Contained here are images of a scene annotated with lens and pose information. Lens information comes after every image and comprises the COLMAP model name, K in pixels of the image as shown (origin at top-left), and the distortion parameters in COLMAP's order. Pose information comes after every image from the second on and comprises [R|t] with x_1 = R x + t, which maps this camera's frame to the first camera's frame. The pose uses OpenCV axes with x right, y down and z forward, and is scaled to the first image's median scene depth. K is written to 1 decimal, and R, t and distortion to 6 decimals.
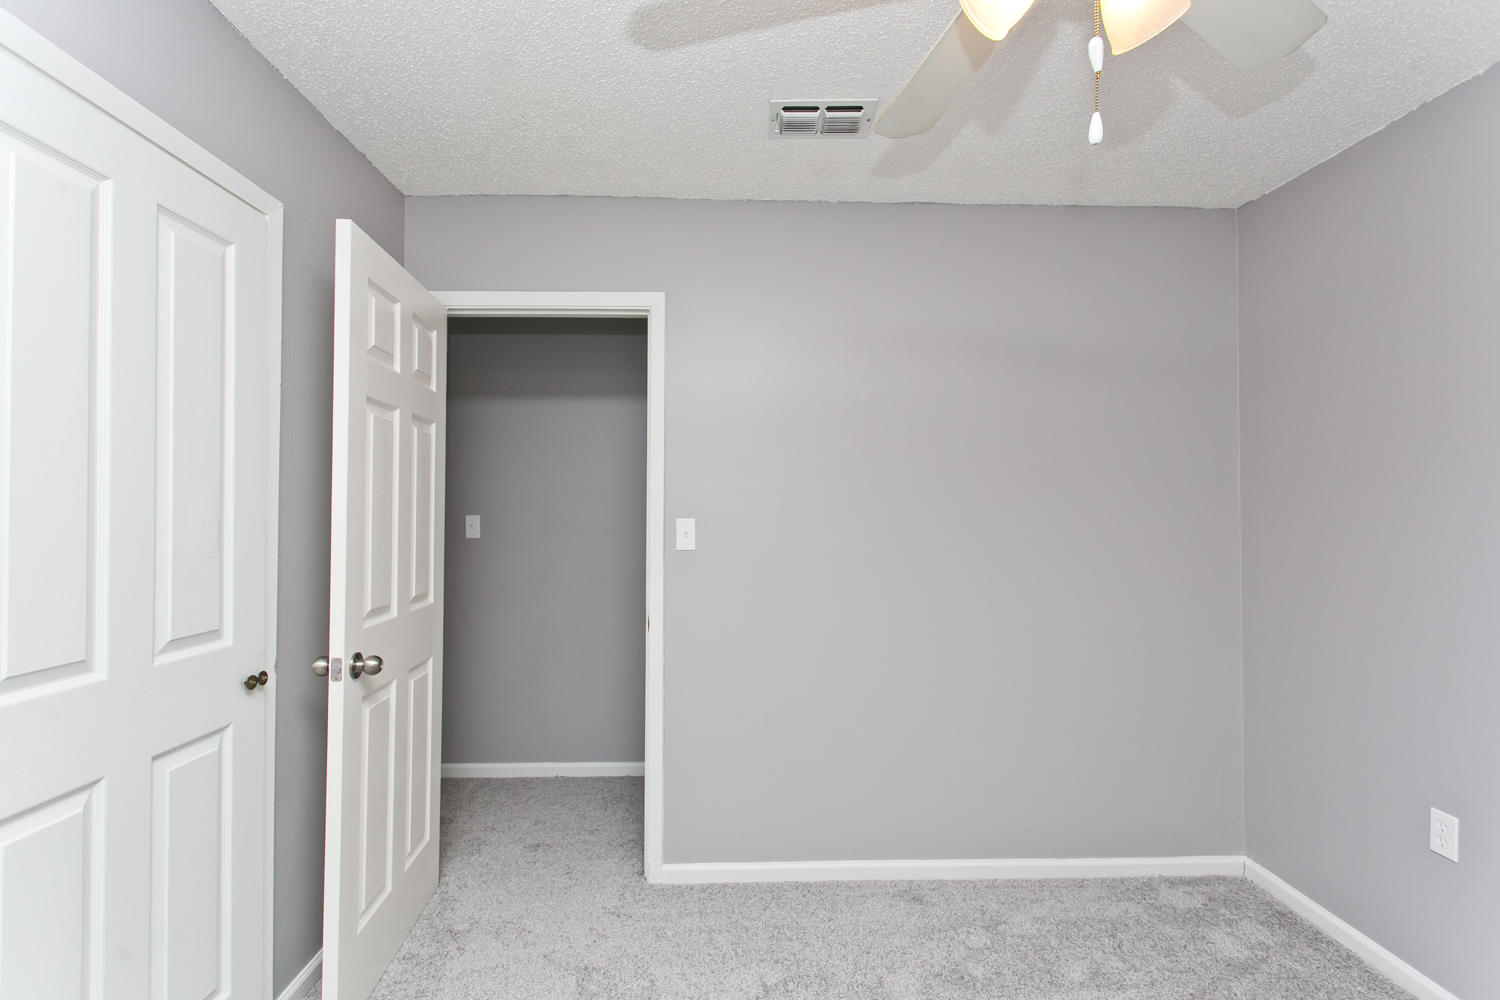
lens RADIAL K [[706.1, 0, 723.4], [0, 706.1, 495.3], [0, 0, 1]] dist [-0.000234, 0.000719]
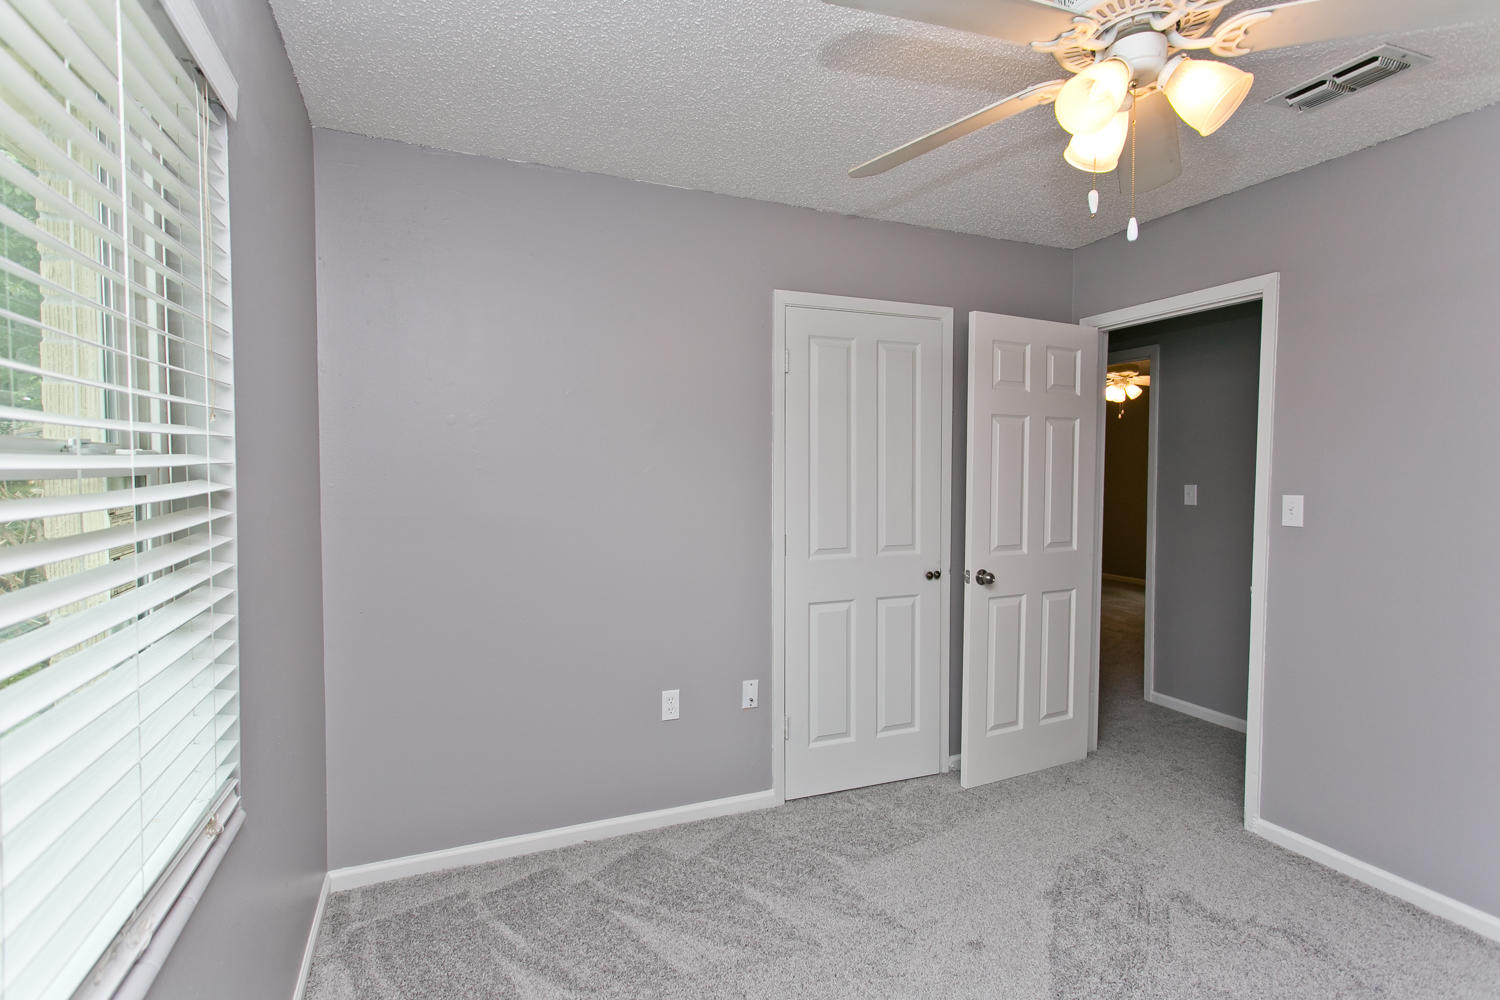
lens RADIAL K [[729.8, 0, 744.3], [0, 729.8, 497.0], [0, 0, 1]] dist [0.002366, 0.000636]
pose [[0.363950, 0.037171, -0.930677, 0.656364], [0.022418, 0.998564, 0.048650, -0.034237], [0.931149, -0.038570, 0.362594, -0.109301]]
